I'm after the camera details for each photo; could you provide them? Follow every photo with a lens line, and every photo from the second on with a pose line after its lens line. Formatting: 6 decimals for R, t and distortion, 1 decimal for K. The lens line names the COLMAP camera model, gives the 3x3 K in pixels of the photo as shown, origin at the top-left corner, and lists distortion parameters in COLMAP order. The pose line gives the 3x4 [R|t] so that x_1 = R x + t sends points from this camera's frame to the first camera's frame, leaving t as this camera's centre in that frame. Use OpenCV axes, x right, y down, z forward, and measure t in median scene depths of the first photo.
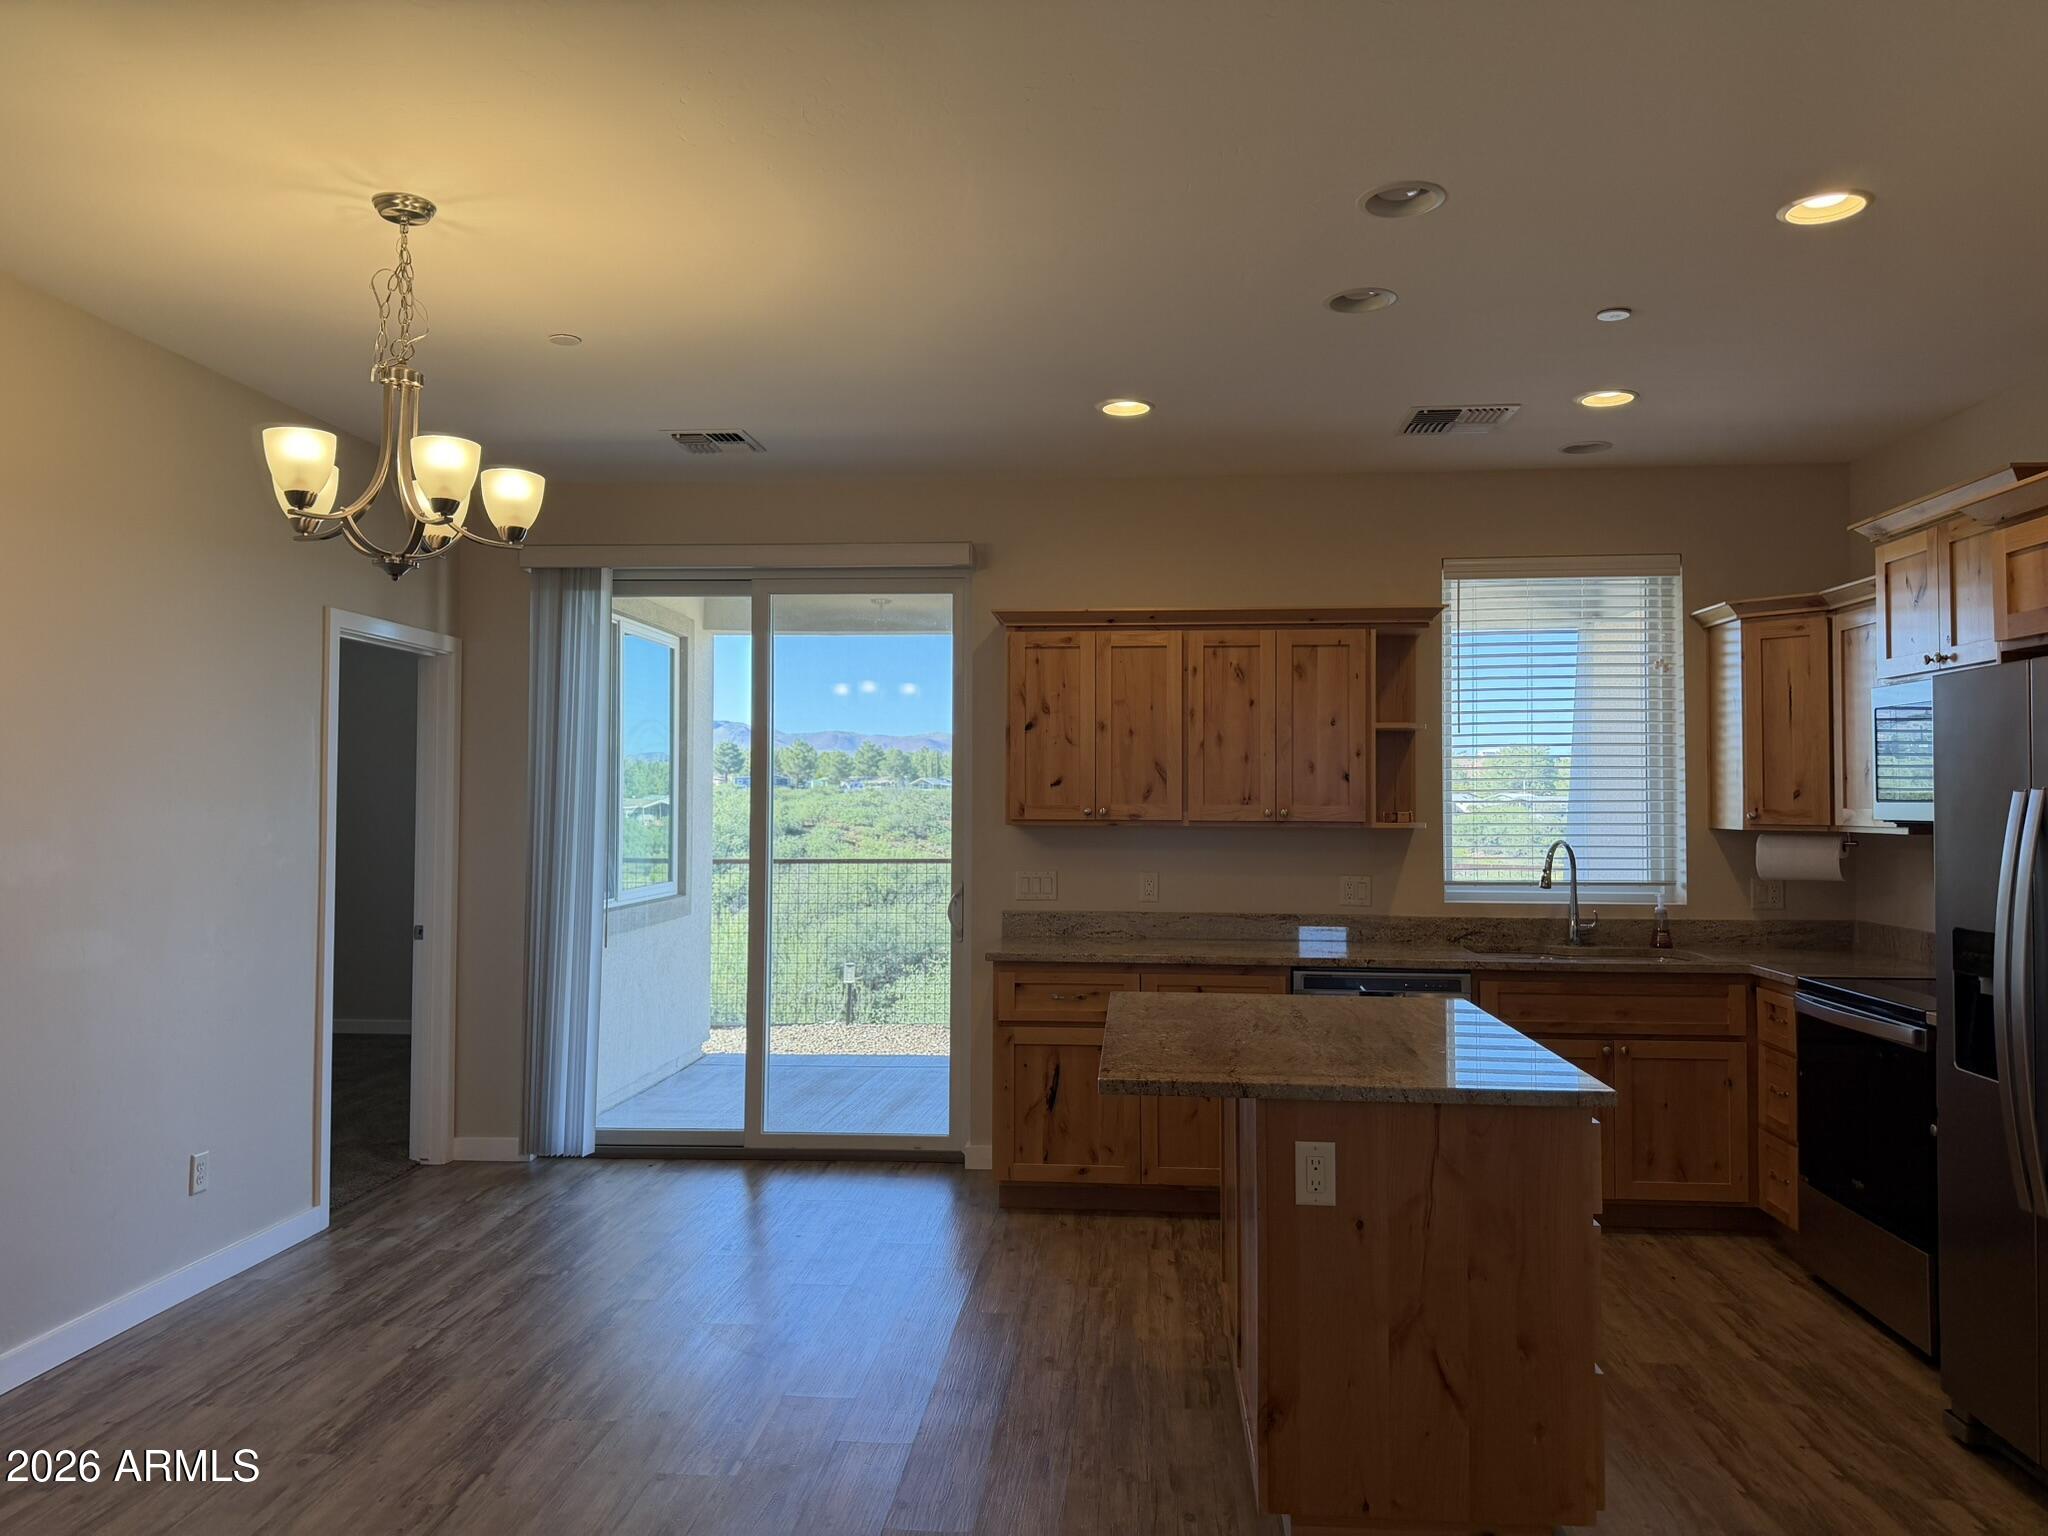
lens RADIAL K [[1436.6, 0, 1024.0], [0, 1436.6, 768.0], [0, 0, 1]] dist [0.221512, -0.369140]
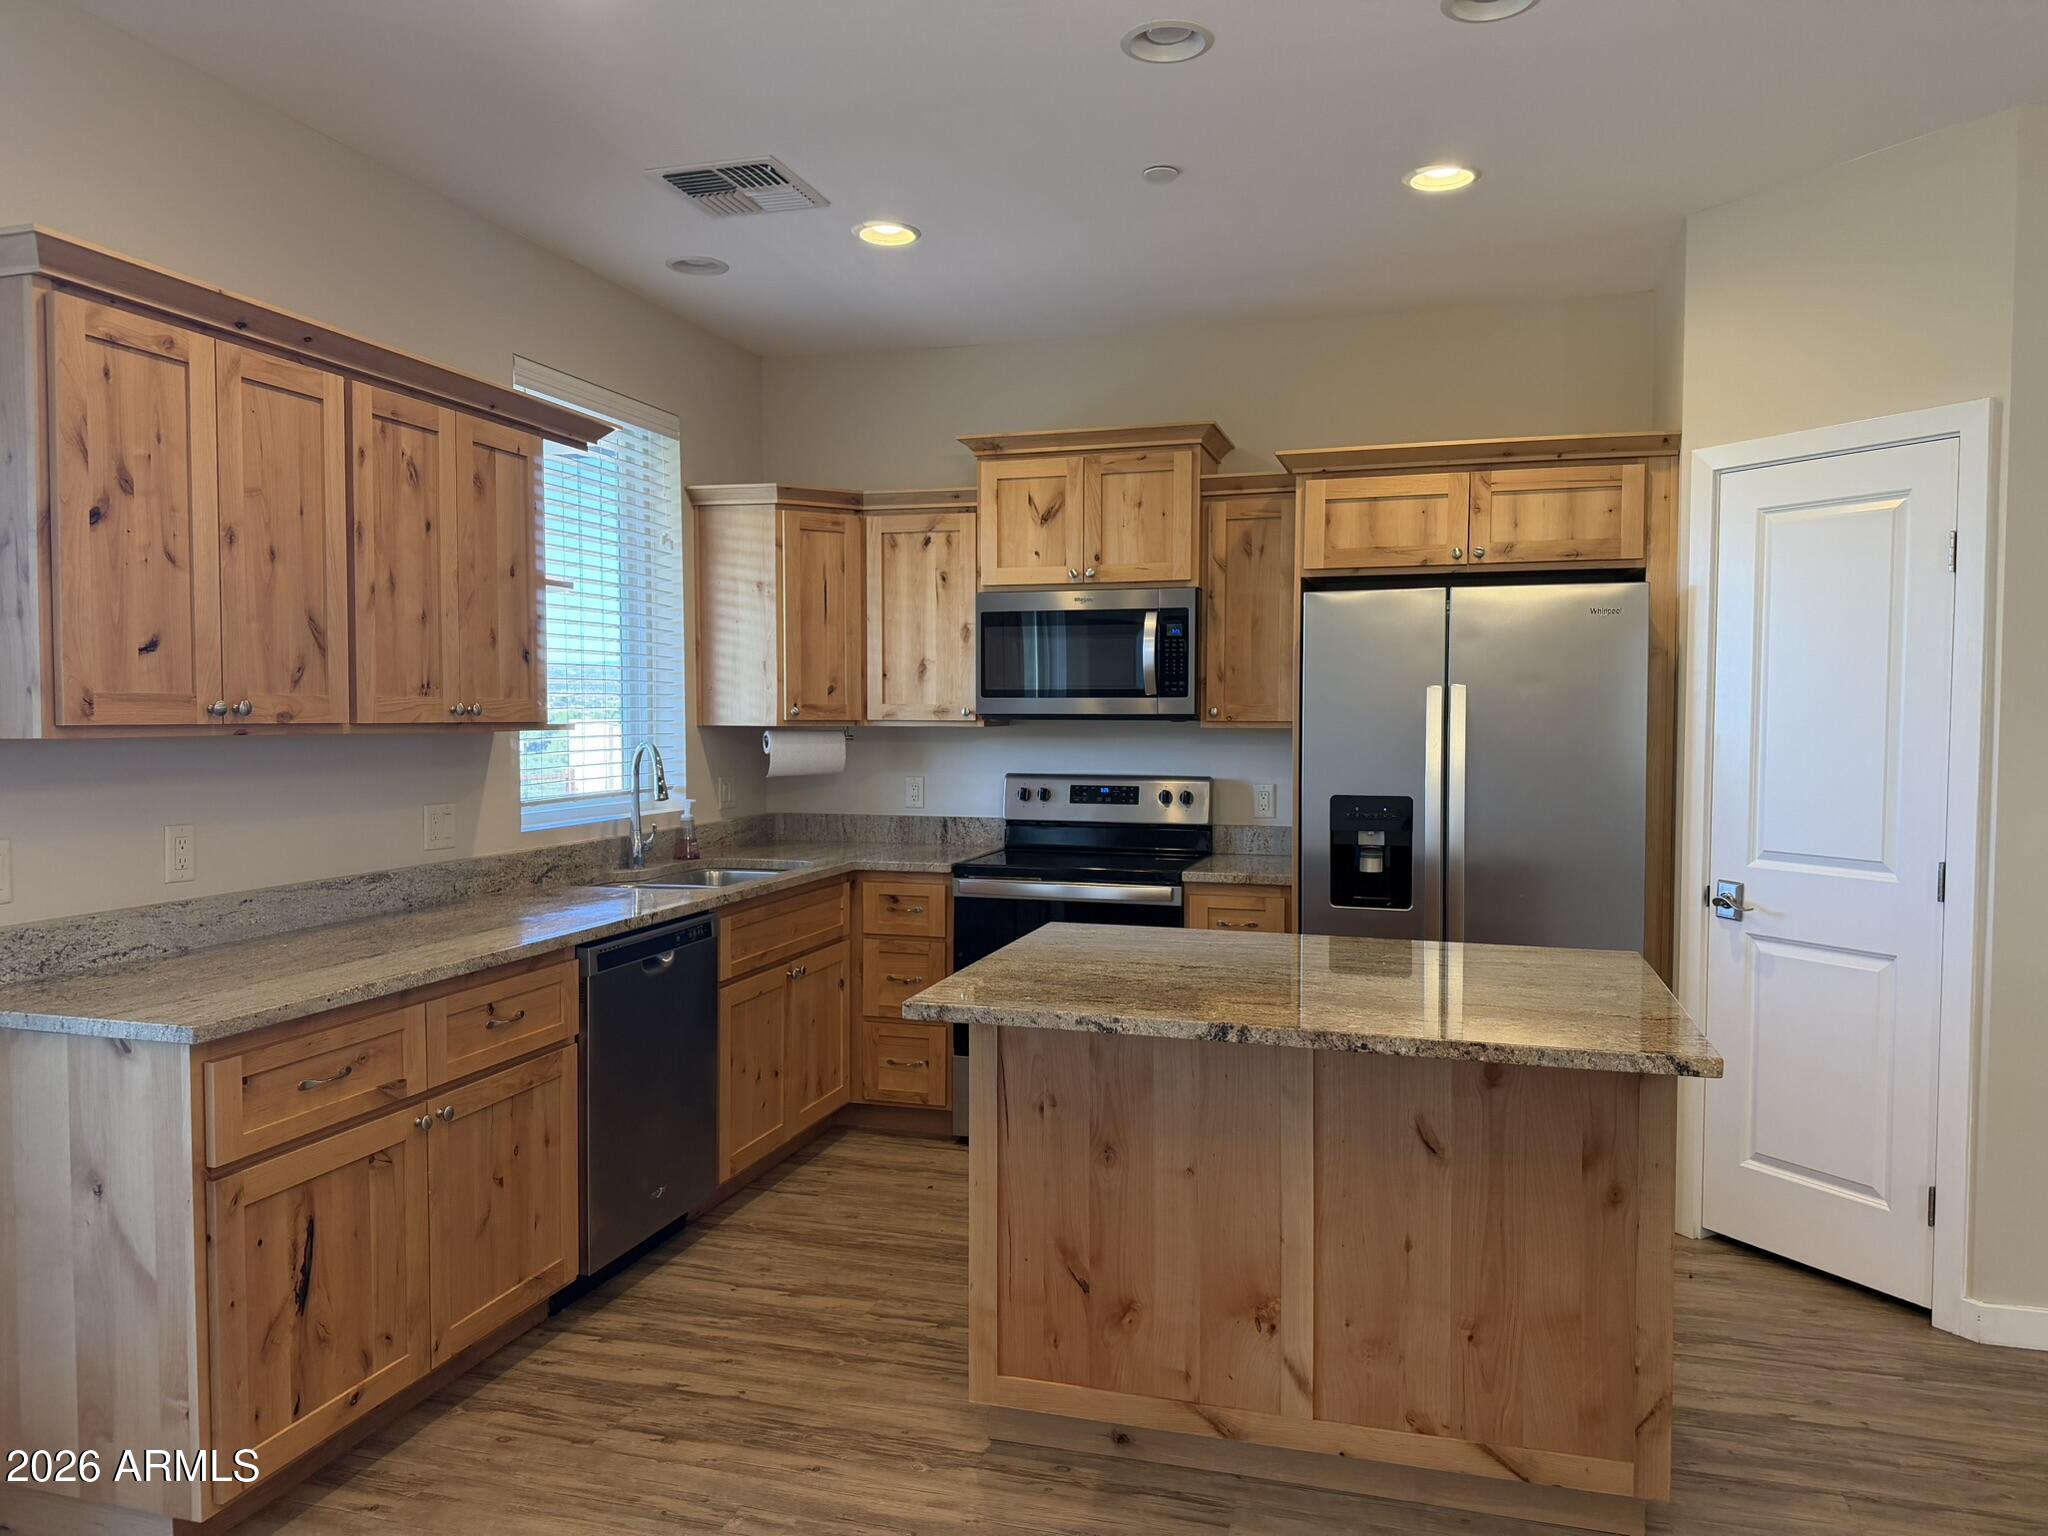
lens RADIAL K [[1454.7, 0, 1024.0], [0, 1454.7, 768.0], [0, 0, 1]] dist [0.057480, -0.057202]
pose [[0.204424, -0.040553, 0.978042, -0.393104], [-0.026415, 0.998549, 0.046925, 0.020119], [-0.978526, -0.035428, 0.203057, 0.631945]]
